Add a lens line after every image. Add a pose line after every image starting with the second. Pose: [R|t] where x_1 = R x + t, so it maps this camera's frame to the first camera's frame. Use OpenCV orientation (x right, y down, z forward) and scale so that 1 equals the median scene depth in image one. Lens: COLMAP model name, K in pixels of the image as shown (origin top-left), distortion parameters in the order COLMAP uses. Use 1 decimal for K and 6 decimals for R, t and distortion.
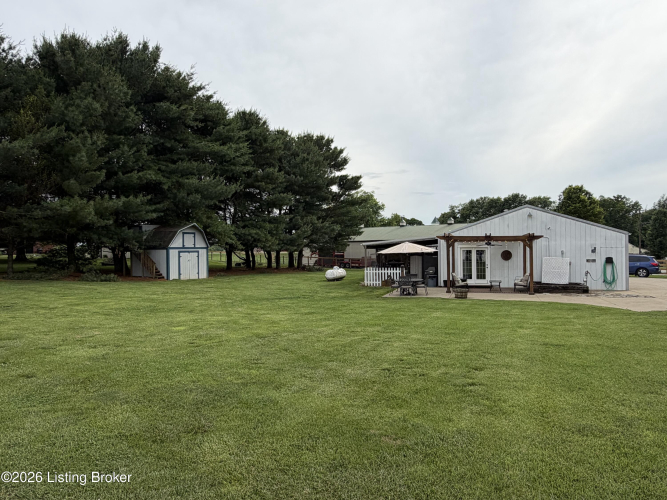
lens RADIAL K [[474.7, 0, 329.4], [0, 474.7, 248.4], [0, 0, 1]] dist [-0.005120, 0.000320]
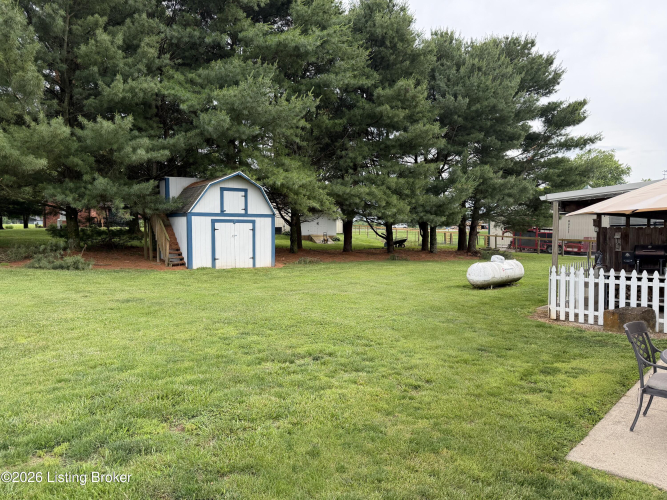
lens RADIAL K [[480.2, 0, 335.4], [0, 480.2, 249.9], [0, 0, 1]] dist [0.074301, -0.094588]
pose [[0.910468, 0.031899, -0.412348, 0.080134], [-0.011983, 0.998637, 0.050796, 0.013244], [0.413406, -0.041307, 0.909609, 0.639305]]
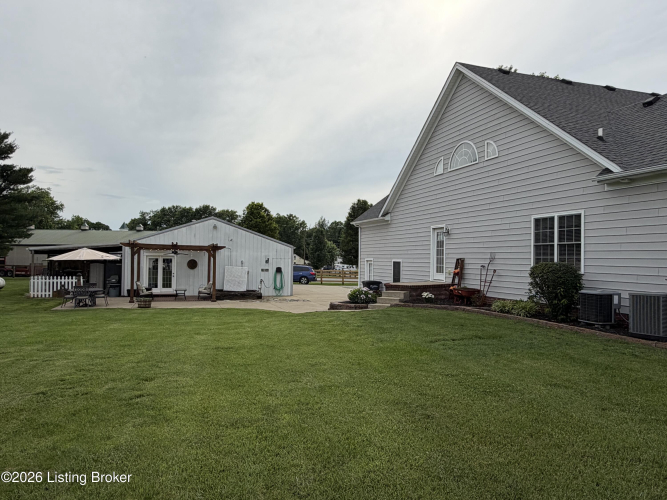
lens RADIAL K [[474.7, 0, 329.4], [0, 474.7, 248.4], [0, 0, 1]] dist [-0.005120, 0.000320]
pose [[0.808954, 0.034393, 0.586866, 0.007498], [-0.023844, 0.999385, -0.025700, -0.000317], [-0.587389, 0.006797, 0.809276, -0.004604]]
